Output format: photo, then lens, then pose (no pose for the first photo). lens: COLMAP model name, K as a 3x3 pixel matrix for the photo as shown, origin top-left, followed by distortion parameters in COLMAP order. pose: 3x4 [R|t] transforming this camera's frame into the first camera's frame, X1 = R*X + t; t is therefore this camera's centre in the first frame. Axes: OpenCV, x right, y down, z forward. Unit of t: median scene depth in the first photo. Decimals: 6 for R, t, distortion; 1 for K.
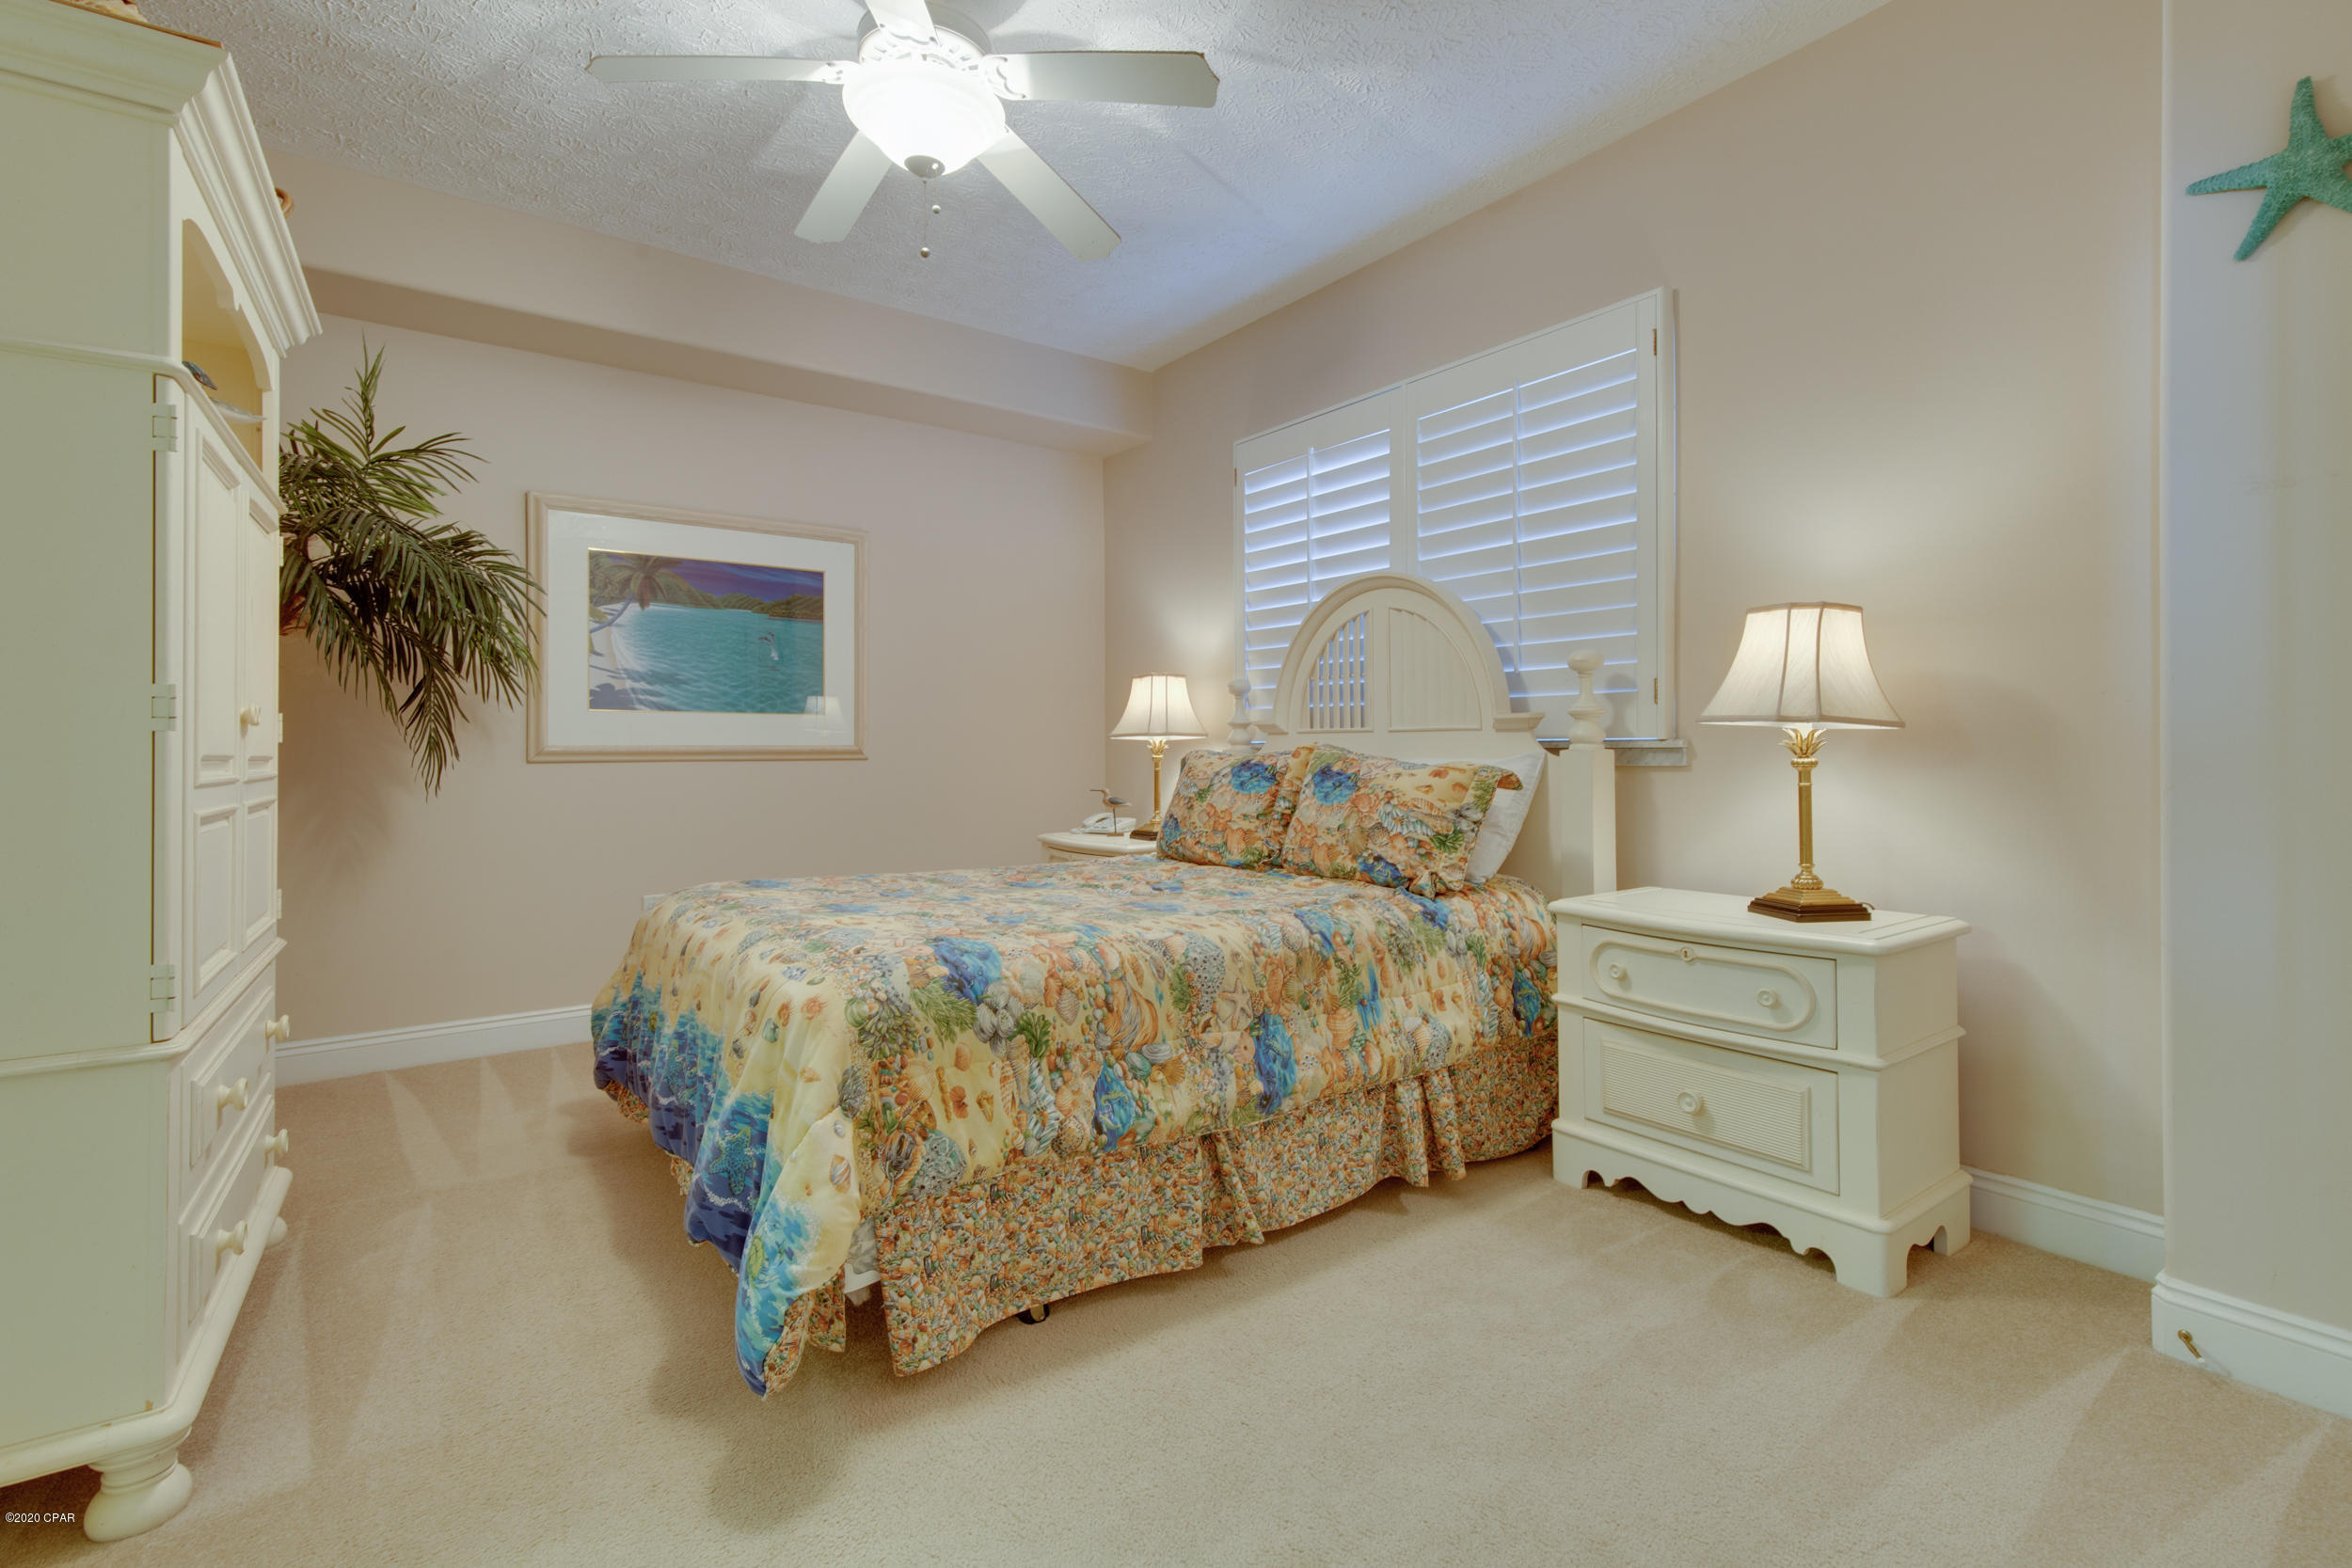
lens RADIAL K [[1078.9, 0, 1191.5], [0, 1078.9, 734.5], [0, 0, 1]] dist [0.002230, -0.000425]
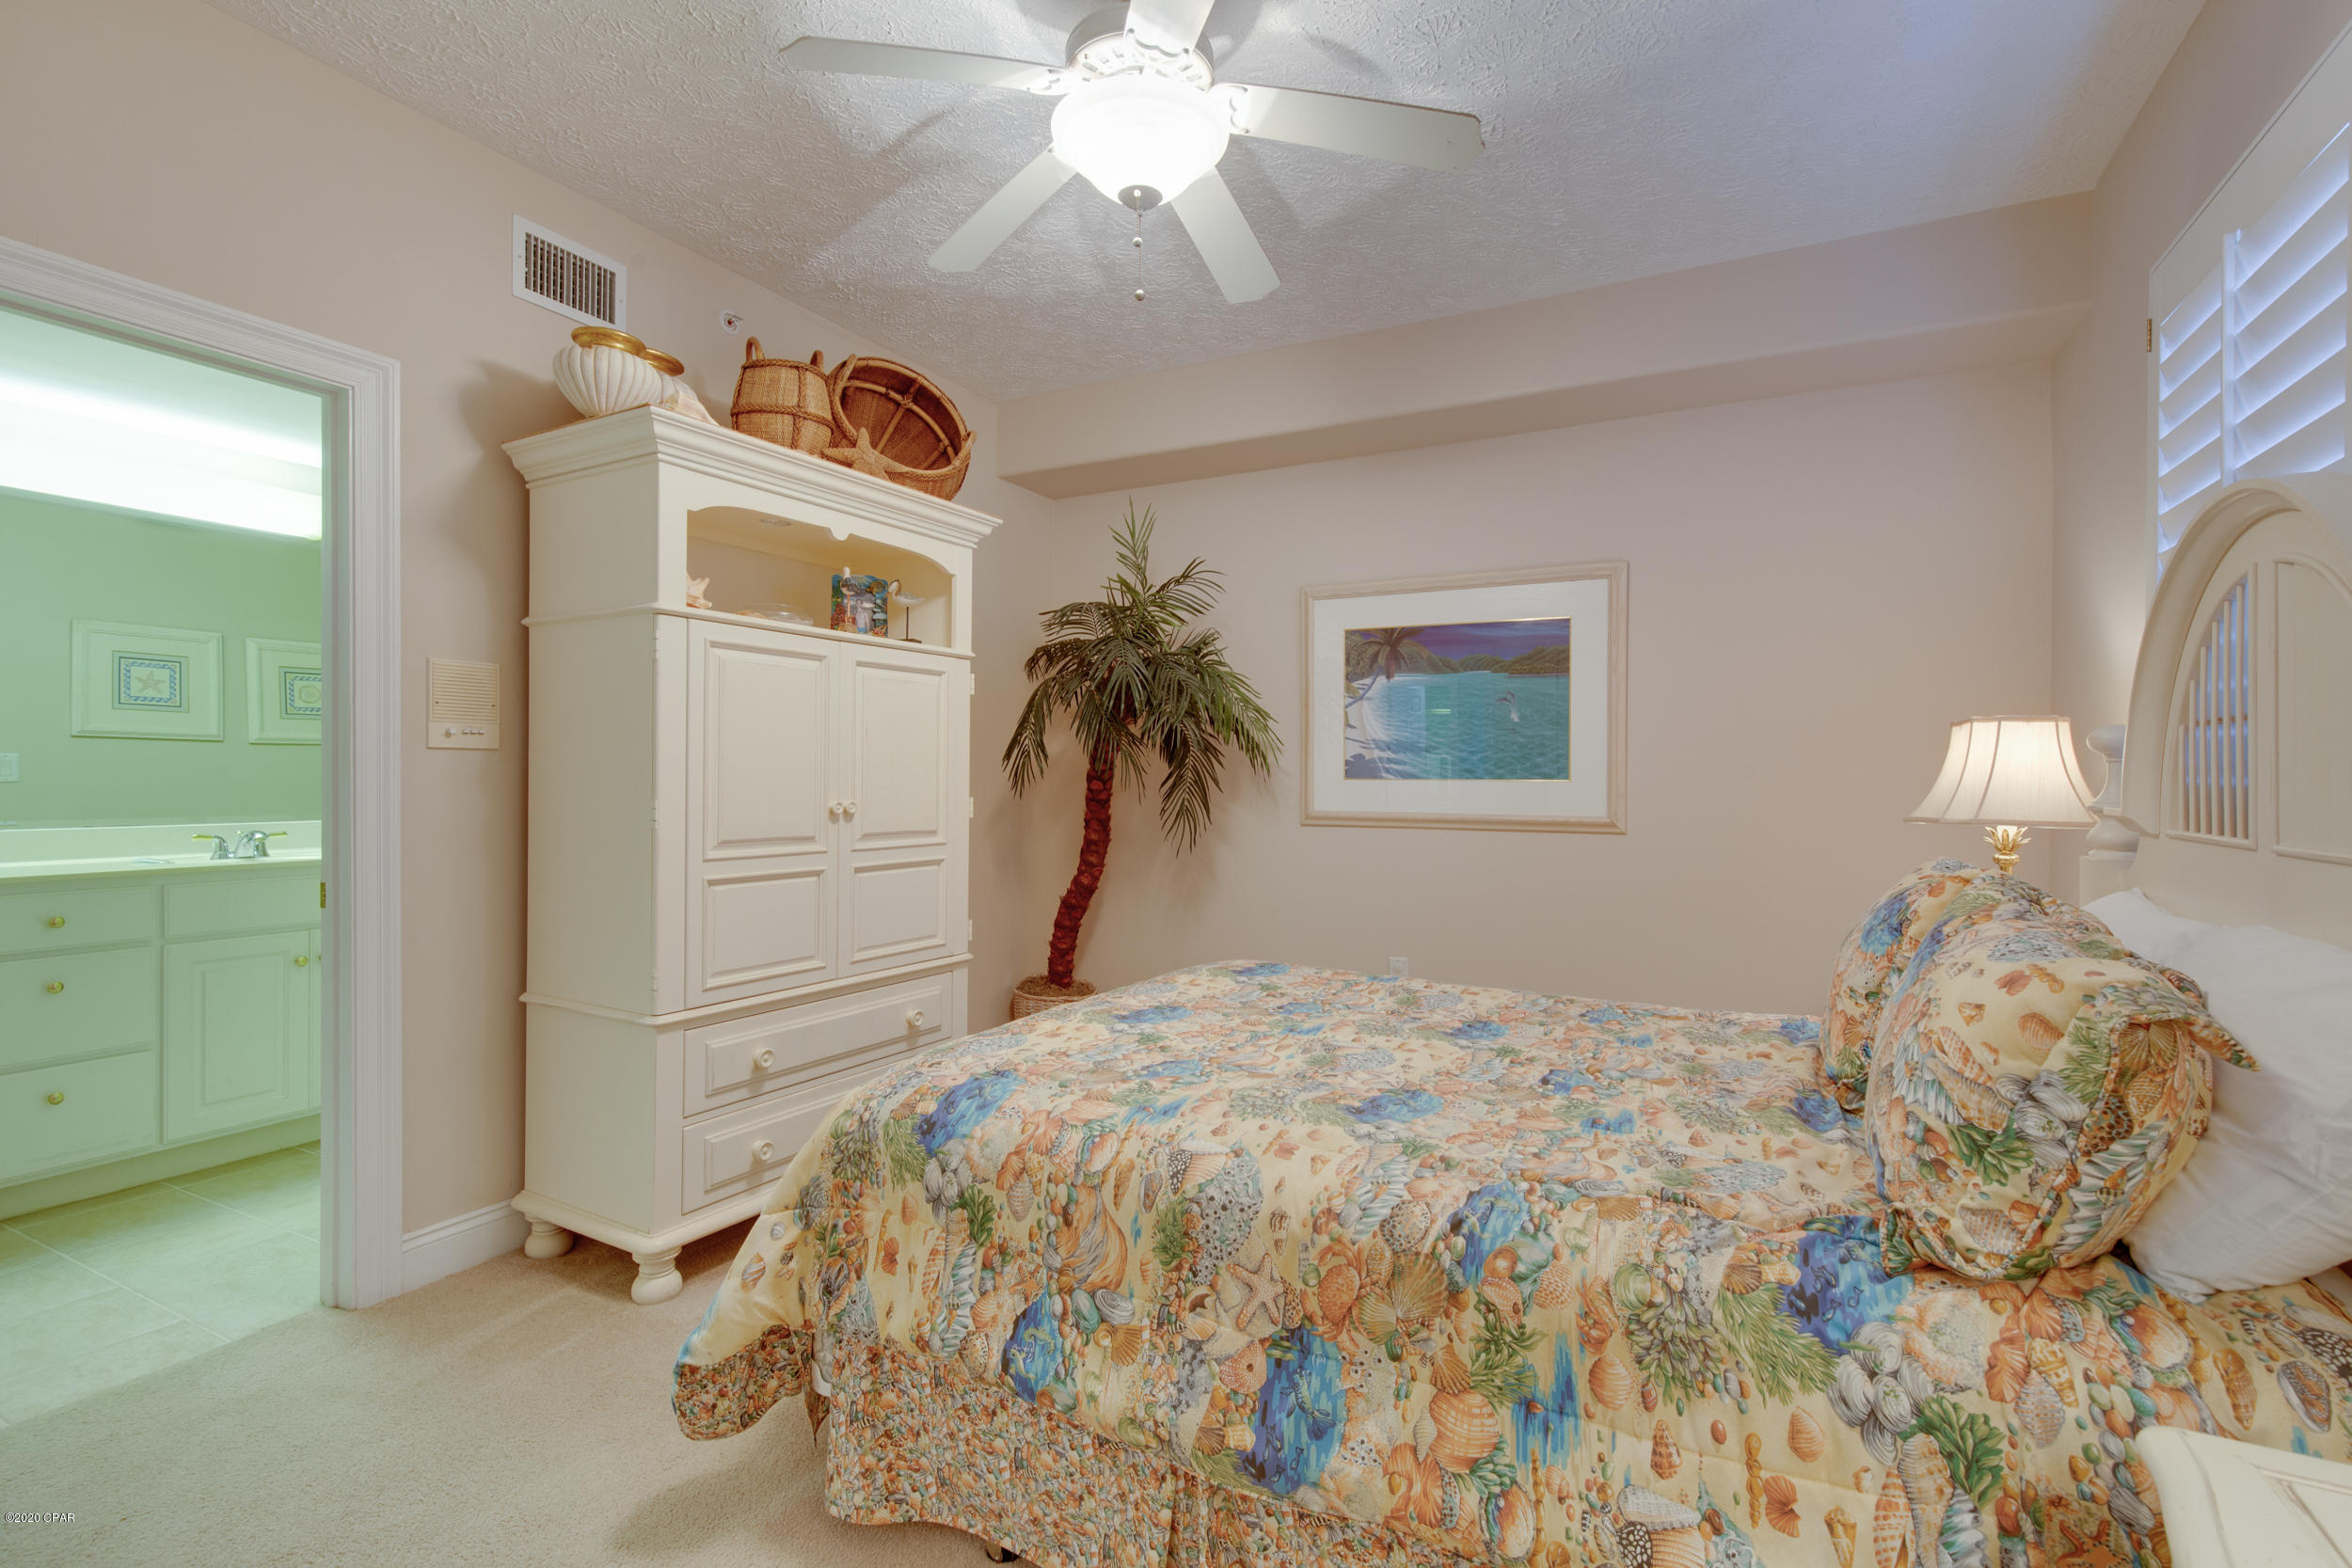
lens RADIAL K [[1055.4, 0, 1176.0], [0, 1055.4, 784.0], [0, 0, 1]] dist [0.004534, -0.000181]
pose [[0.444242, 0.009899, -0.895852, 0.535251], [0.005244, 0.999893, 0.013649, -0.055413], [0.895892, -0.010762, 0.444142, 0.633711]]
